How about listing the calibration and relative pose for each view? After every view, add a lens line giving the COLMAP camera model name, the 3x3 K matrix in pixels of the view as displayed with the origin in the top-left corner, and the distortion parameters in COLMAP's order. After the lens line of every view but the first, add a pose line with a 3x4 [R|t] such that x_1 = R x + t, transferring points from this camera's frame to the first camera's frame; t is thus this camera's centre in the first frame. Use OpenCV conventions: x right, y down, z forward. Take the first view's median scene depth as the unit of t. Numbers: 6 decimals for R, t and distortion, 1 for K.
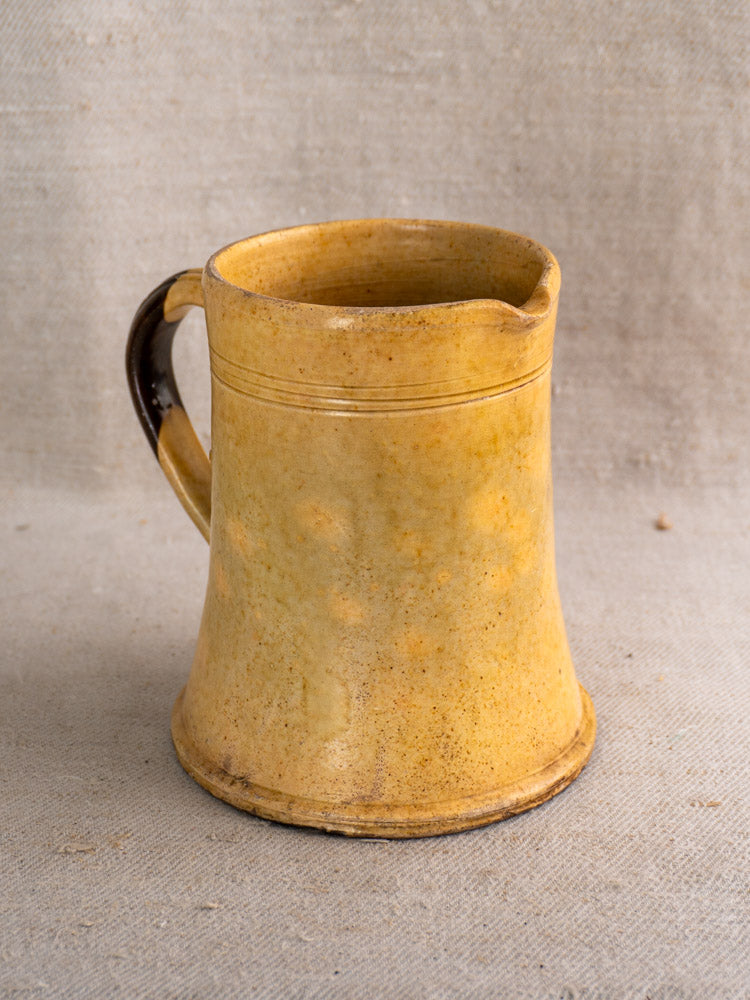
lens RADIAL K [[1822.2, 0, 353.0], [0, 1822.2, 501.1], [0, 0, 1]] dist [-0.012084, 0.185910]
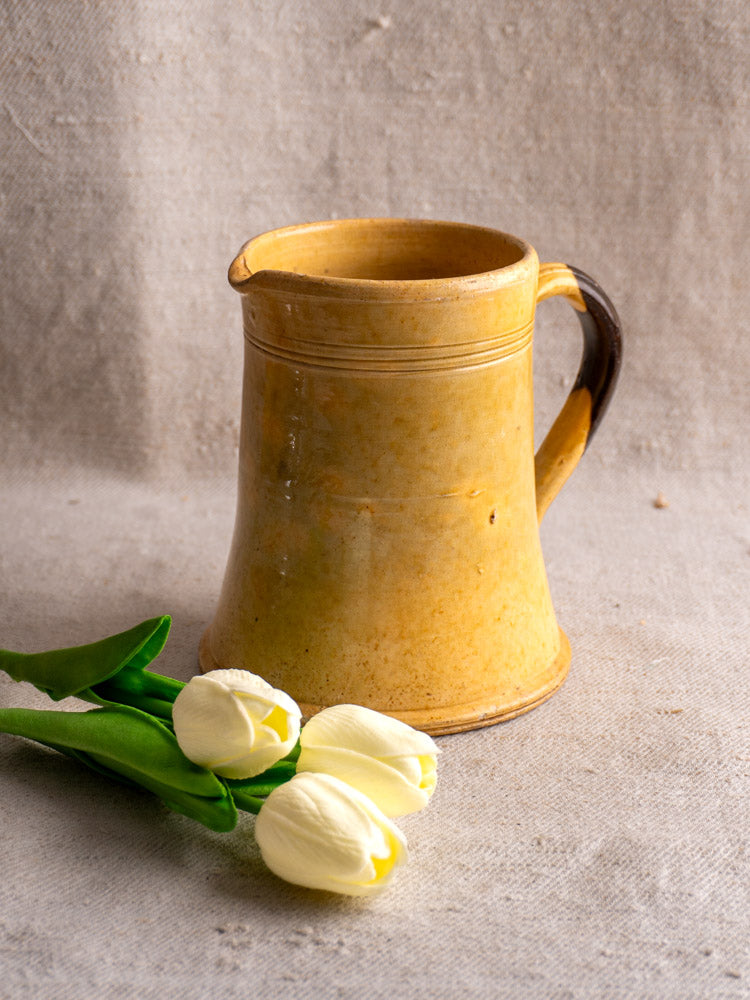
lens RADIAL K [[1964.3, 0, 394.9], [0, 1964.3, 495.2], [0, 0, 1]] dist [0.012437, 0.050520]
pose [[0.999957, 0.008577, -0.003509, 0.021288], [-0.008685, 0.999442, -0.032246, 0.068139], [0.003231, 0.032275, 0.999474, -0.258820]]
